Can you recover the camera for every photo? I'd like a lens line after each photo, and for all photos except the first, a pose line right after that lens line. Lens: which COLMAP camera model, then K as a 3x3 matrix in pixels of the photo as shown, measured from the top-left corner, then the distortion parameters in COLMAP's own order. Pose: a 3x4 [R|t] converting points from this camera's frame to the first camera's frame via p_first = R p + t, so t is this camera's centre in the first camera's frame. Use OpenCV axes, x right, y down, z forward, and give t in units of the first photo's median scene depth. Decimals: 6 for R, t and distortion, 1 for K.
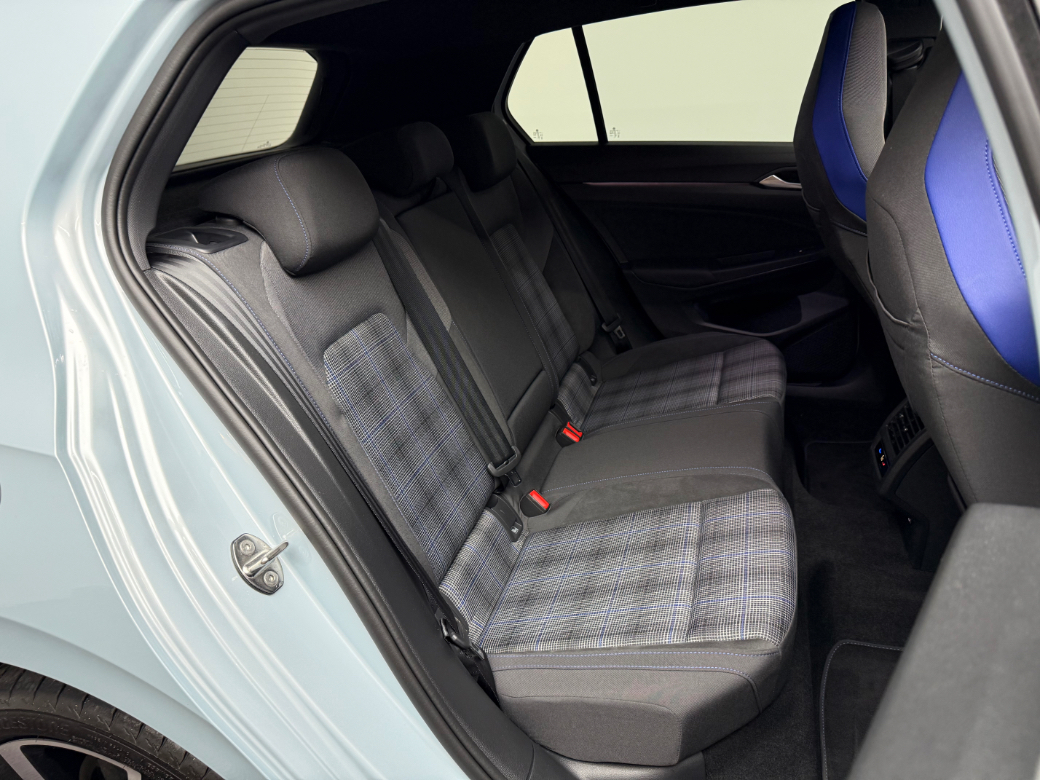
lens RADIAL K [[699.0, 0, 516.7], [0, 699.0, 365.1], [0, 0, 1]] dist [-0.040223, -0.000405]
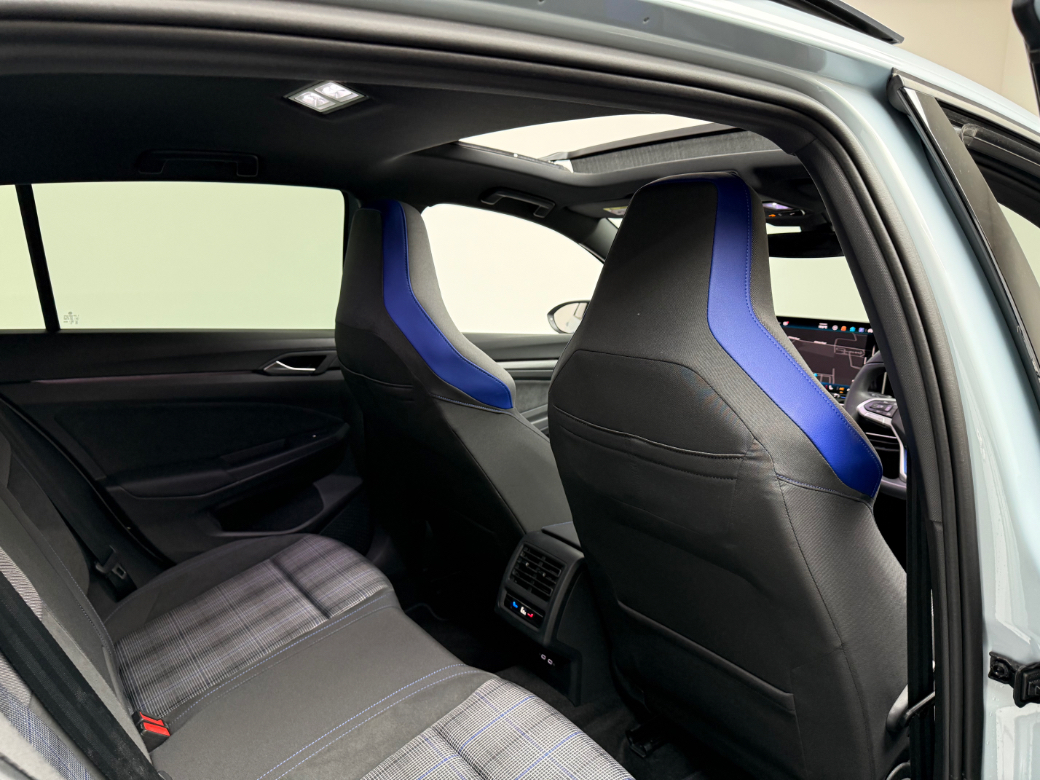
lens RADIAL K [[699.0, 0, 516.7], [0, 699.0, 365.1], [0, 0, 1]] dist [-0.040223, -0.000405]
pose [[0.602018, -0.030203, 0.797911, -0.187175], [0.250753, 0.955883, -0.153009, -0.039417], [-0.758088, 0.292192, 0.583032, 0.187459]]
